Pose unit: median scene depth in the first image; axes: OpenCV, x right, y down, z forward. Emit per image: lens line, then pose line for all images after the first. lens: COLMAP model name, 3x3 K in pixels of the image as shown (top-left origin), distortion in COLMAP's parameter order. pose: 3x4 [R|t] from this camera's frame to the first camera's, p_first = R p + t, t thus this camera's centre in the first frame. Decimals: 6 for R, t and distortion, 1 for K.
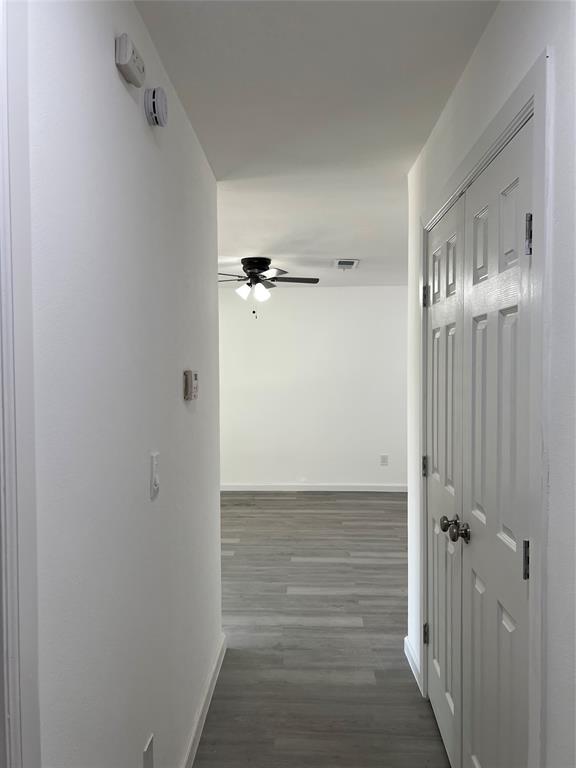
lens RADIAL K [[576.4, 0, 286.0], [0, 576.4, 383.4], [0, 0, 1]] dist [0.069884, -0.077010]
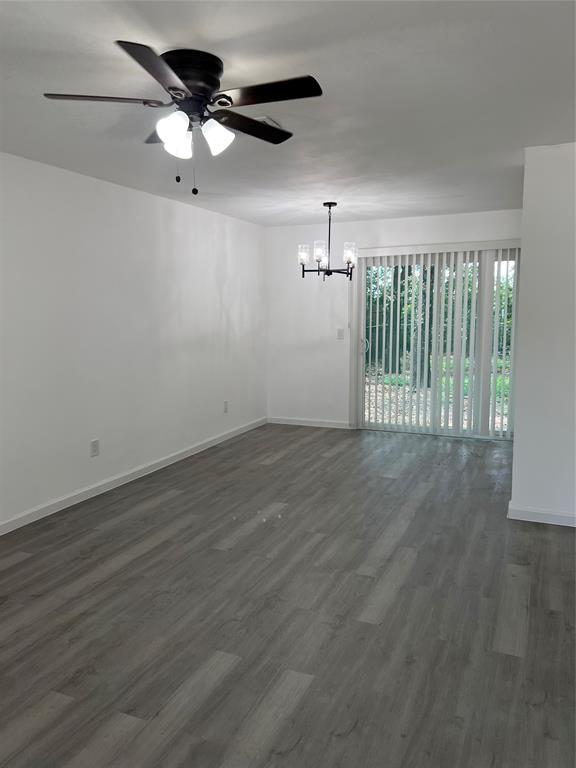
lens RADIAL K [[576.4, 0, 286.0], [0, 576.4, 383.4], [0, 0, 1]] dist [0.069884, -0.077010]
pose [[0.354794, -0.116521, 0.927655, -0.512883], [0.029586, 0.993106, 0.113426, -0.013671], [-0.934476, -0.012797, 0.355795, 0.800648]]
